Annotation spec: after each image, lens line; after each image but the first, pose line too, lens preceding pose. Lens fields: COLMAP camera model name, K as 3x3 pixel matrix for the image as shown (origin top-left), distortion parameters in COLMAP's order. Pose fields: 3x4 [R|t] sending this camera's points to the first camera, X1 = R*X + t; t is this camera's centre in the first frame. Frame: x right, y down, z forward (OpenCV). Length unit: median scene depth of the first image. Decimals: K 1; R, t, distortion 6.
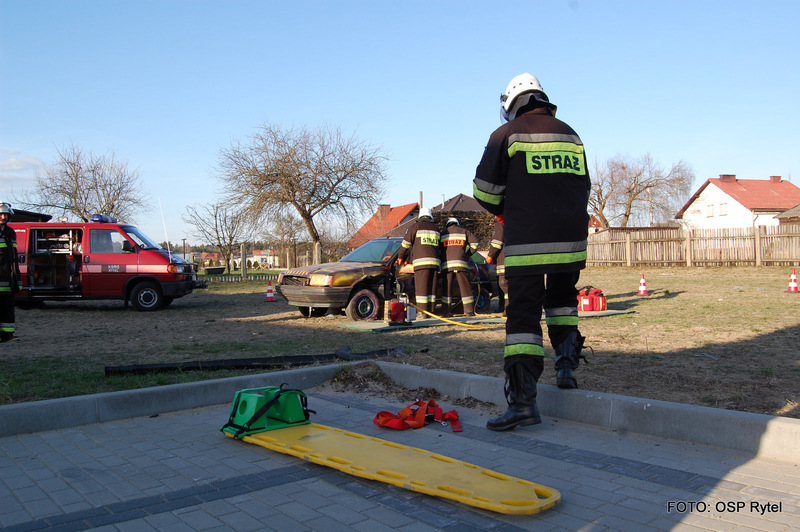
lens RADIAL K [[718.3, 0, 406.0], [0, 718.3, 267.4], [0, 0, 1]] dist [-0.080115, 0.036942]
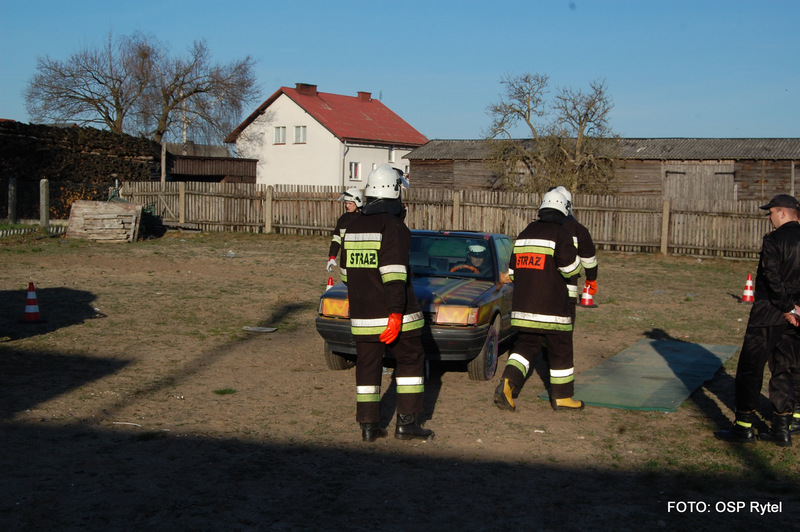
lens RADIAL K [[1144.8, 0, 408.1], [0, 1144.8, 265.3], [0, 0, 1]] dist [-0.039900, -0.021052]
pose [[0.812216, 0.009195, 0.583285, -0.532071], [-0.042671, 0.998134, 0.043684, -0.048022], [-0.581795, -0.060370, 0.811092, 0.206347]]
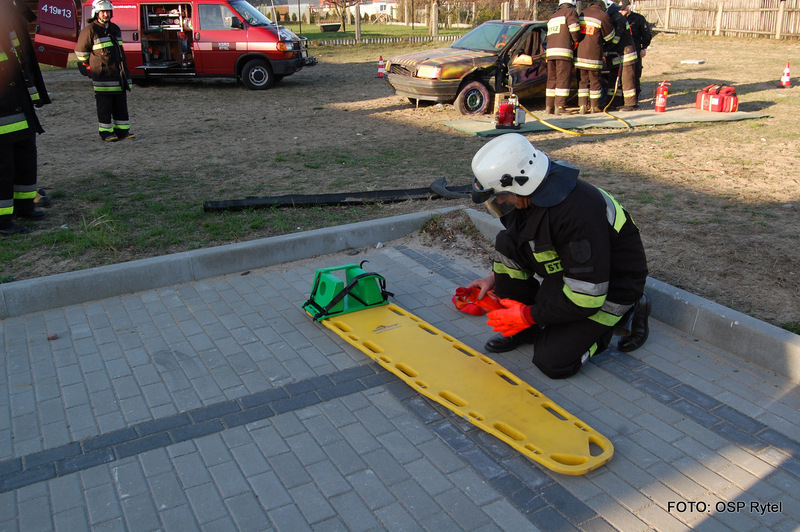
lens RADIAL K [[718.3, 0, 406.0], [0, 718.3, 267.4], [0, 0, 1]] dist [-0.080115, 0.036942]
pose [[0.985969, 0.068075, -0.152420, 0.011041], [-0.012667, 0.940949, 0.338312, -0.045289], [0.166450, -0.331634, 0.928608, 0.018087]]
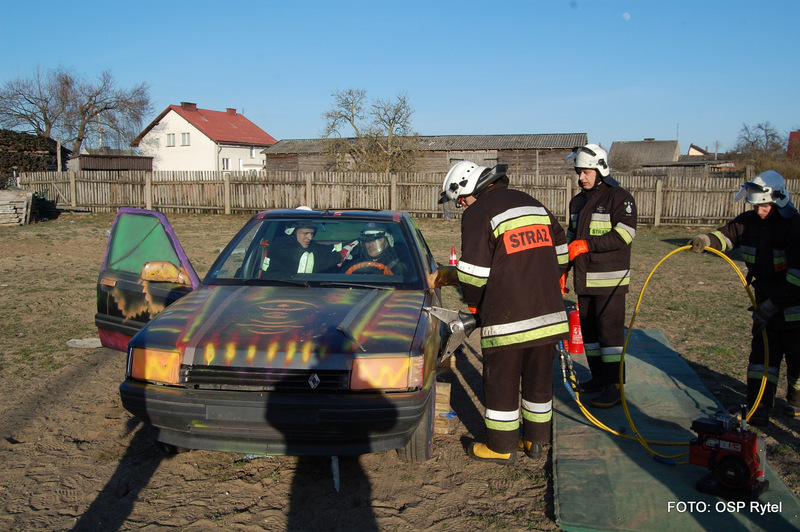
lens RADIAL K [[722.5, 0, 400.0], [0, 722.5, 266.0], [0, 0, 1]] dist [-0.066781, 0.006232]
pose [[0.692404, -0.056790, 0.719272, -0.258576], [-0.016622, 0.995377, 0.094591, -0.044952], [-0.721319, -0.077451, 0.688259, 0.599887]]
